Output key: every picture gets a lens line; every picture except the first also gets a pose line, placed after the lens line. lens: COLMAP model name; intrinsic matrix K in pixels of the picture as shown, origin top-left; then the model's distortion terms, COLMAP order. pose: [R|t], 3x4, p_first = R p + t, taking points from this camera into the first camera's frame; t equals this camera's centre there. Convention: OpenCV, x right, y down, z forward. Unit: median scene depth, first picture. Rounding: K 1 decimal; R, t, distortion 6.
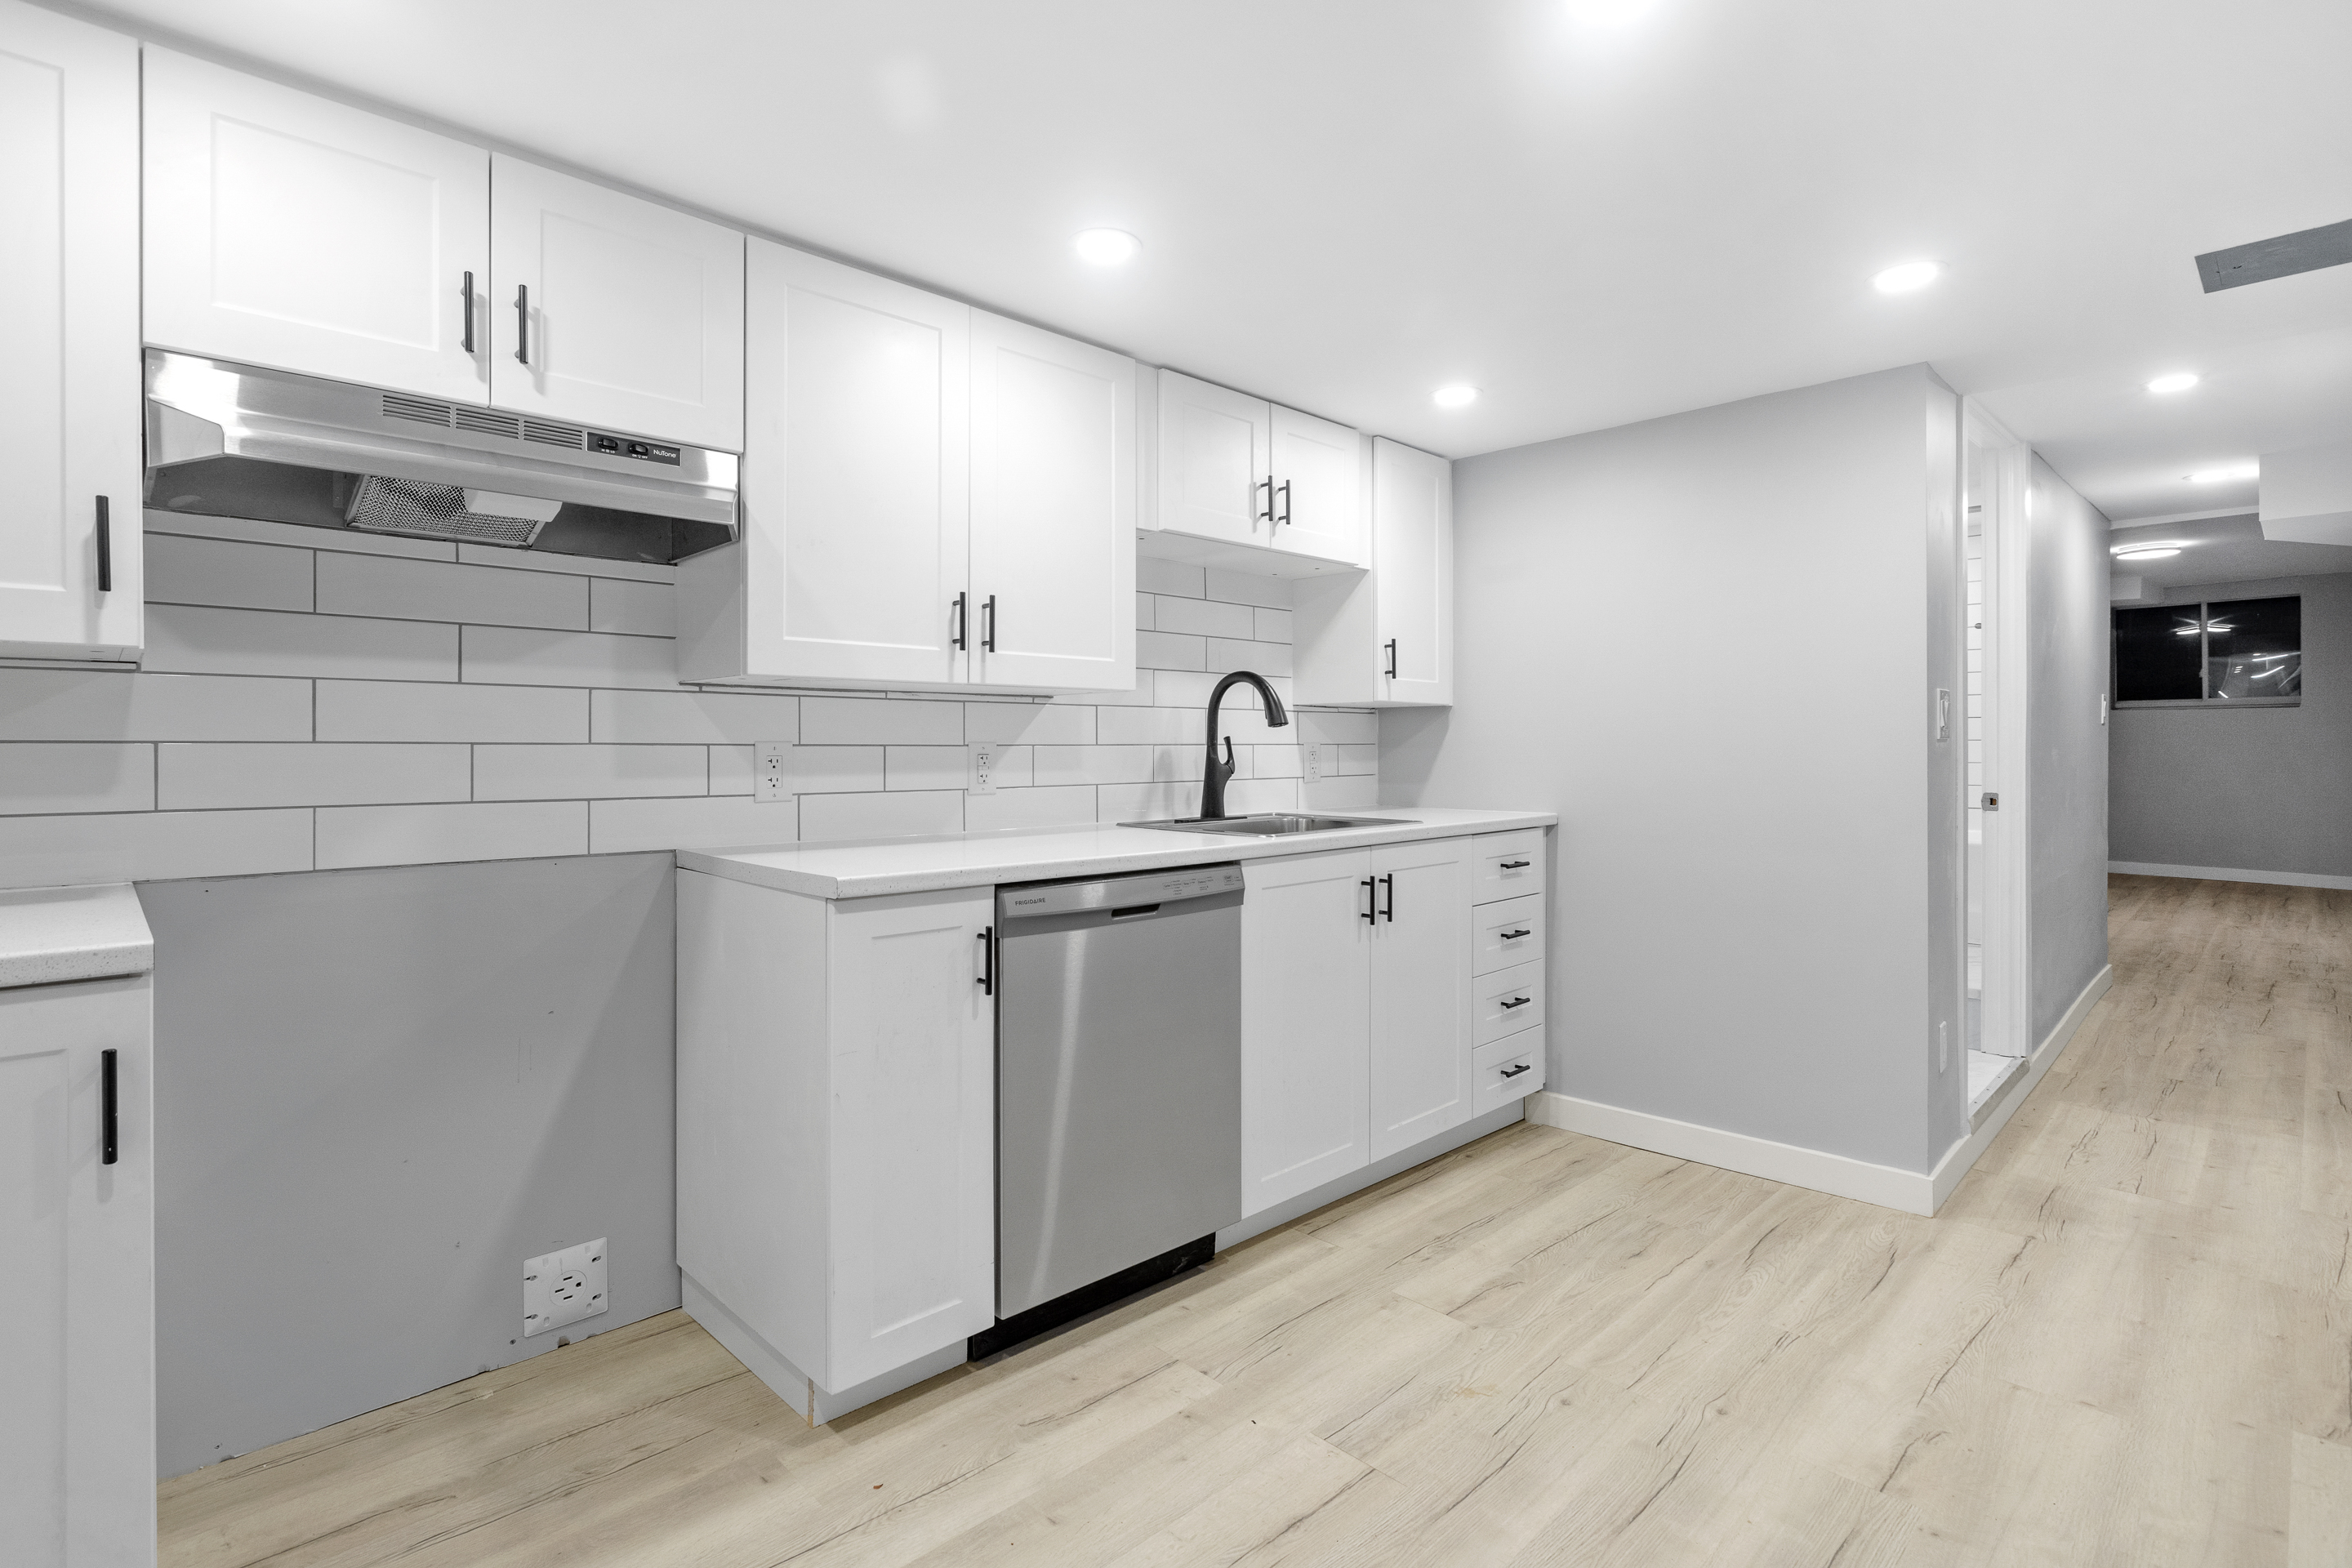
lens RADIAL K [[1138.7, 0, 1125.3], [0, 1138.7, 748.6], [0, 0, 1]] dist [-0.004336, -0.000436]
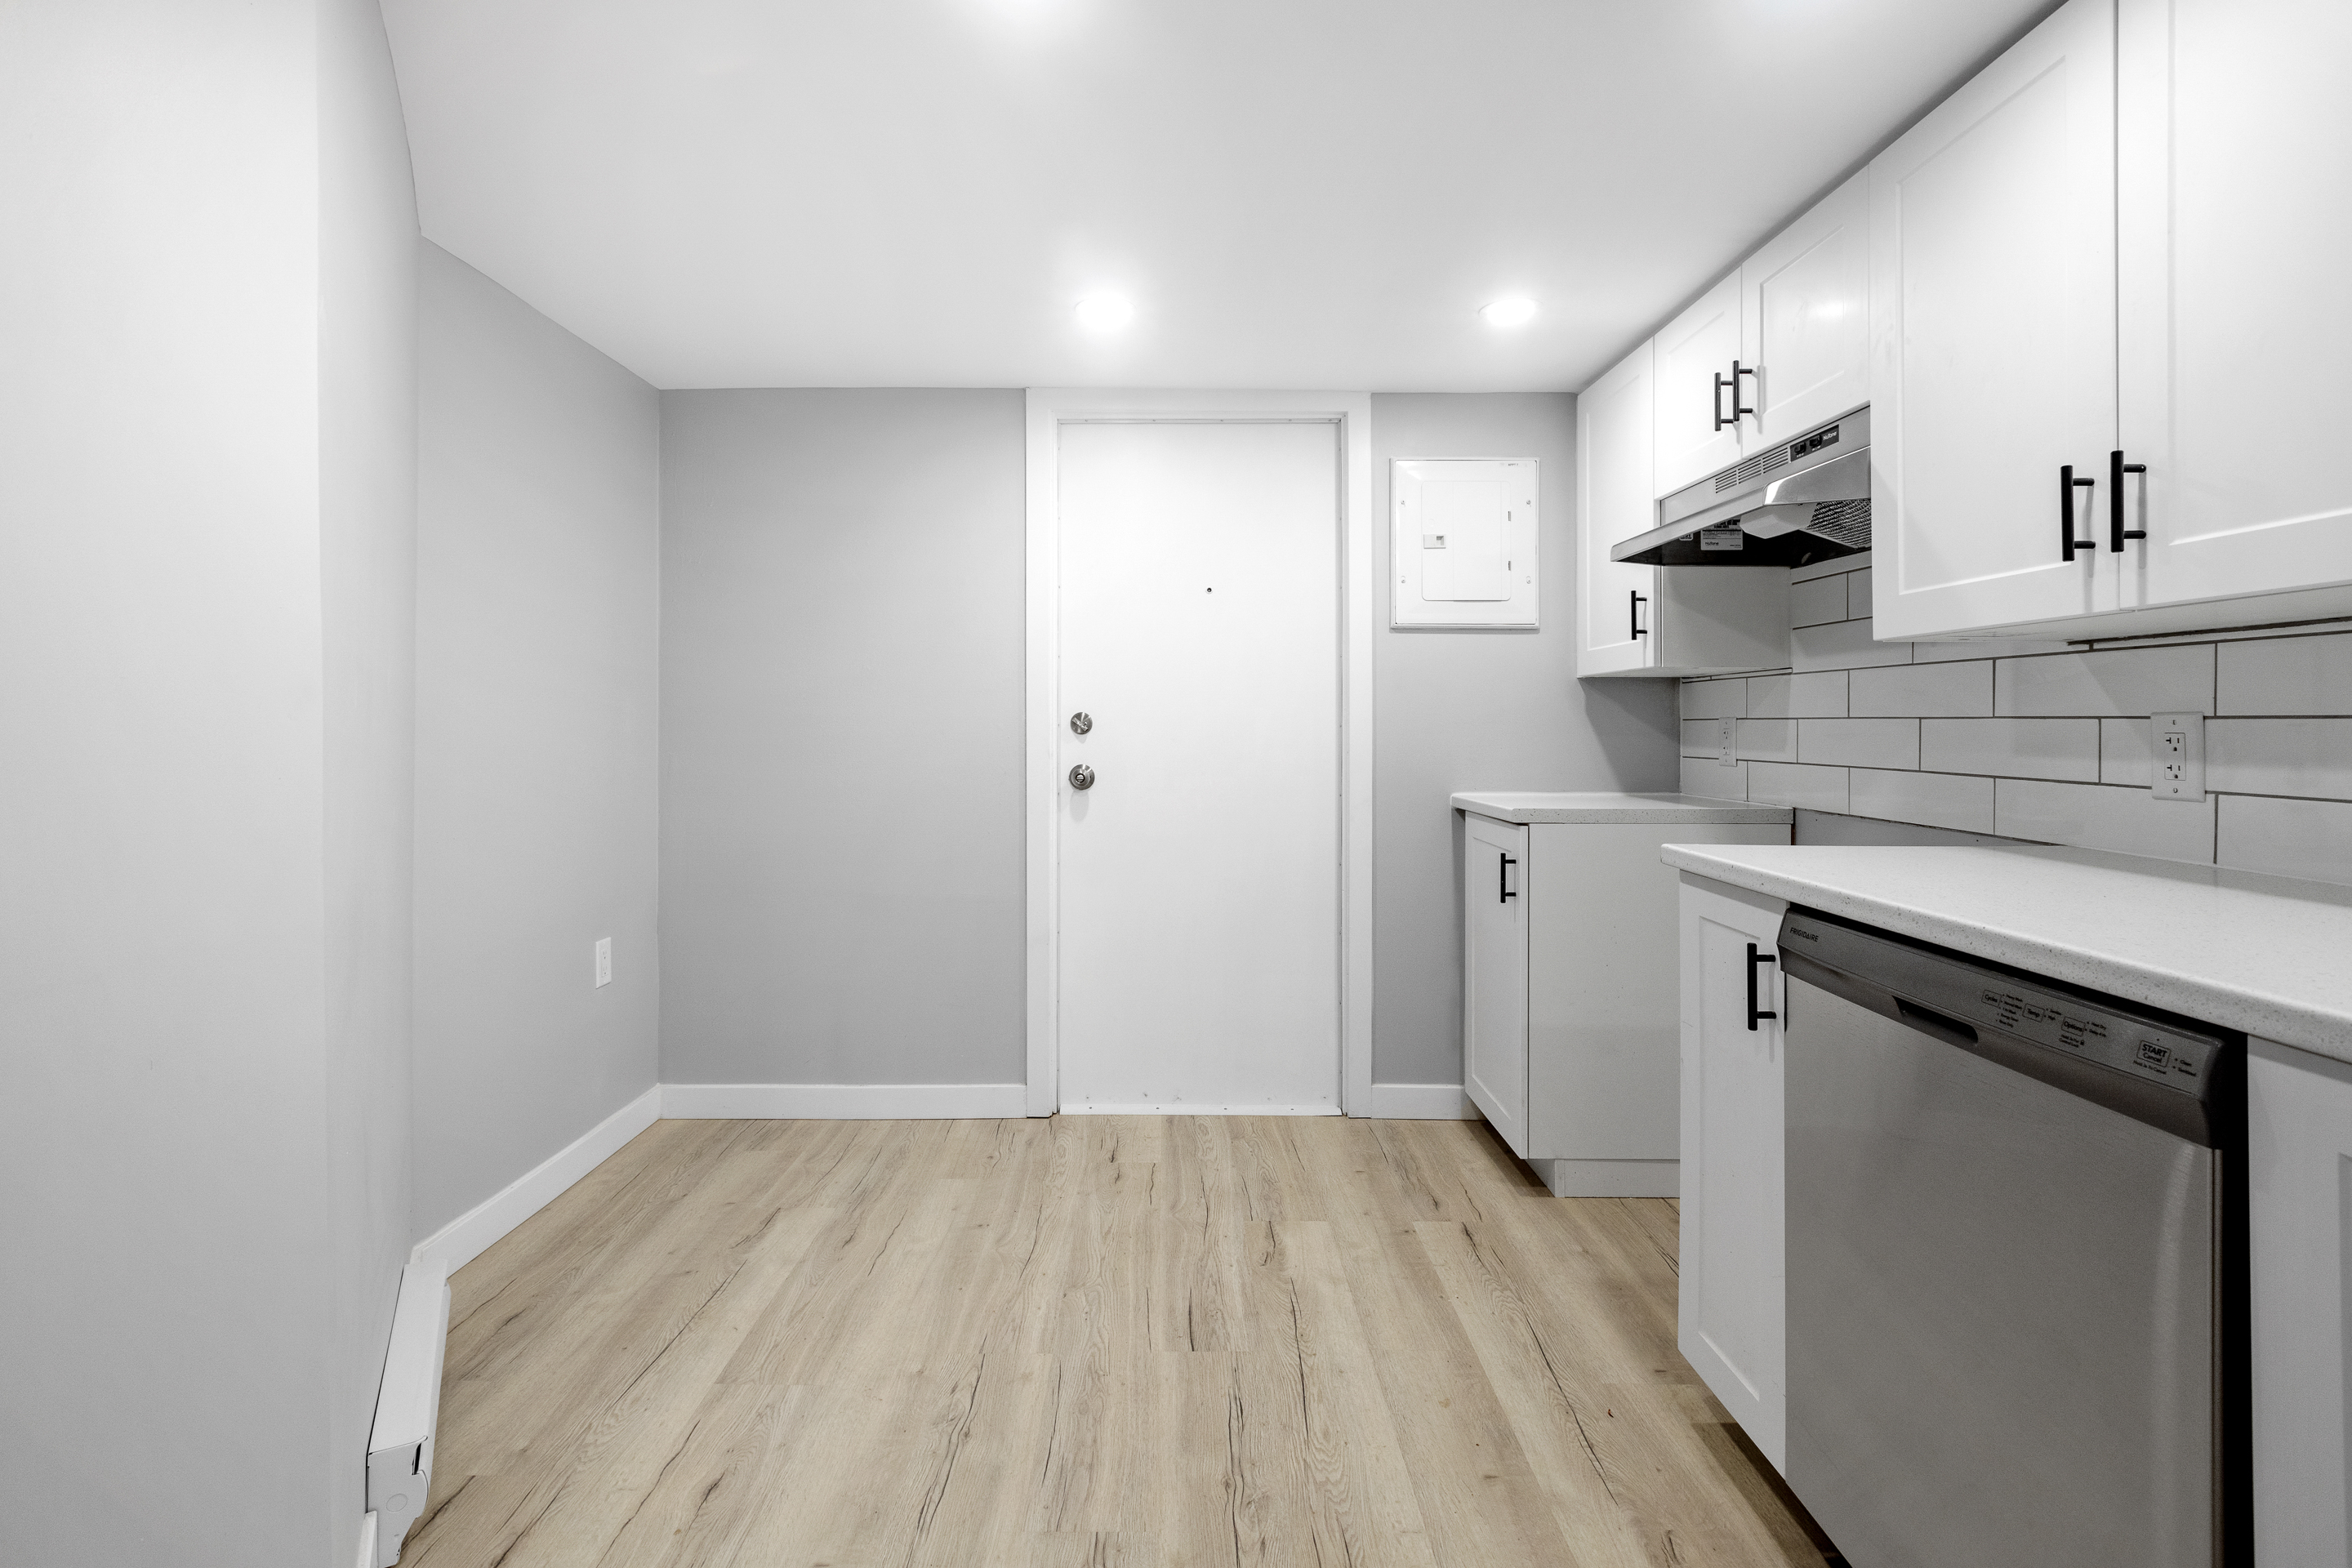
lens RADIAL K [[1079.4, 0, 1167.7], [0, 1079.4, 718.1], [0, 0, 1]] dist [0.003817, -0.000609]
pose [[-0.680637, -0.003376, -0.732613, 0.607435], [-0.000845, 0.999992, -0.003823, 0.000245], [0.732620, -0.001983, -0.680635, 1.037897]]
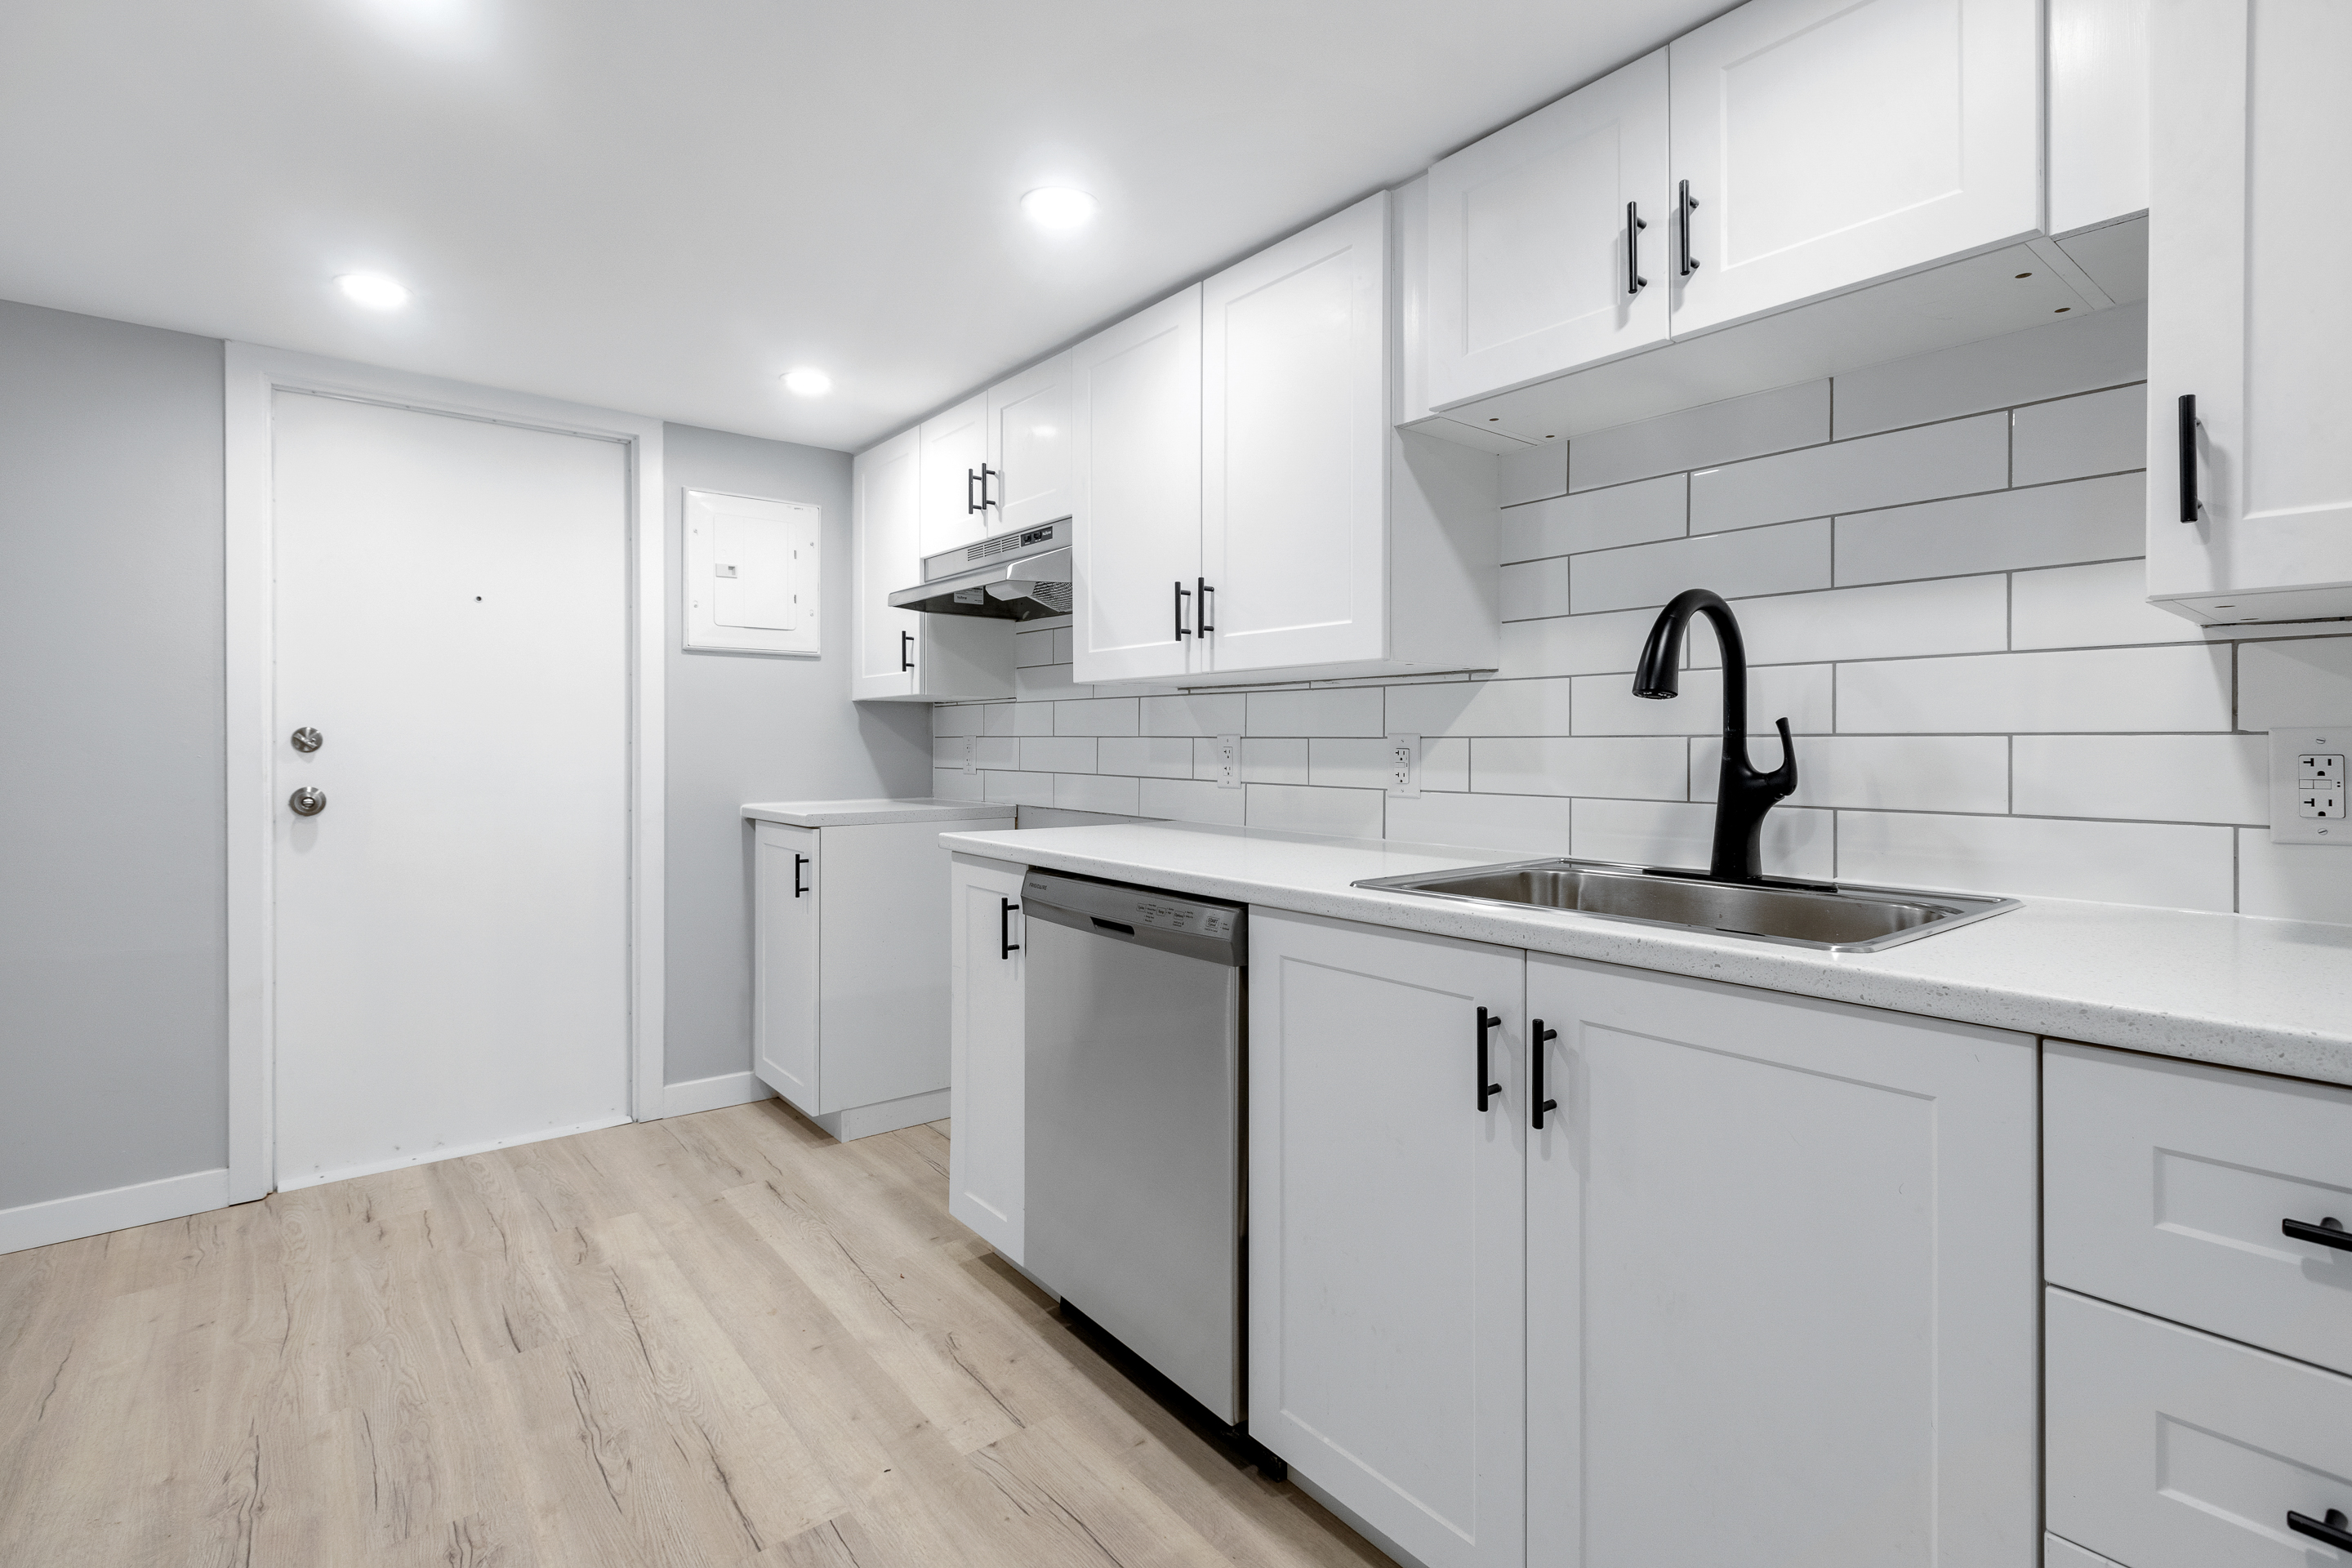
lens RADIAL K [[1079.4, 0, 1146.4], [0, 1079.4, 746.0], [0, 0, 1]] dist [0.003817, -0.000609]
pose [[-0.083468, 0.005553, -0.996495, 0.790685], [-0.002841, 0.999979, 0.005811, -0.000907], [0.996506, 0.003316, -0.083451, 1.047779]]
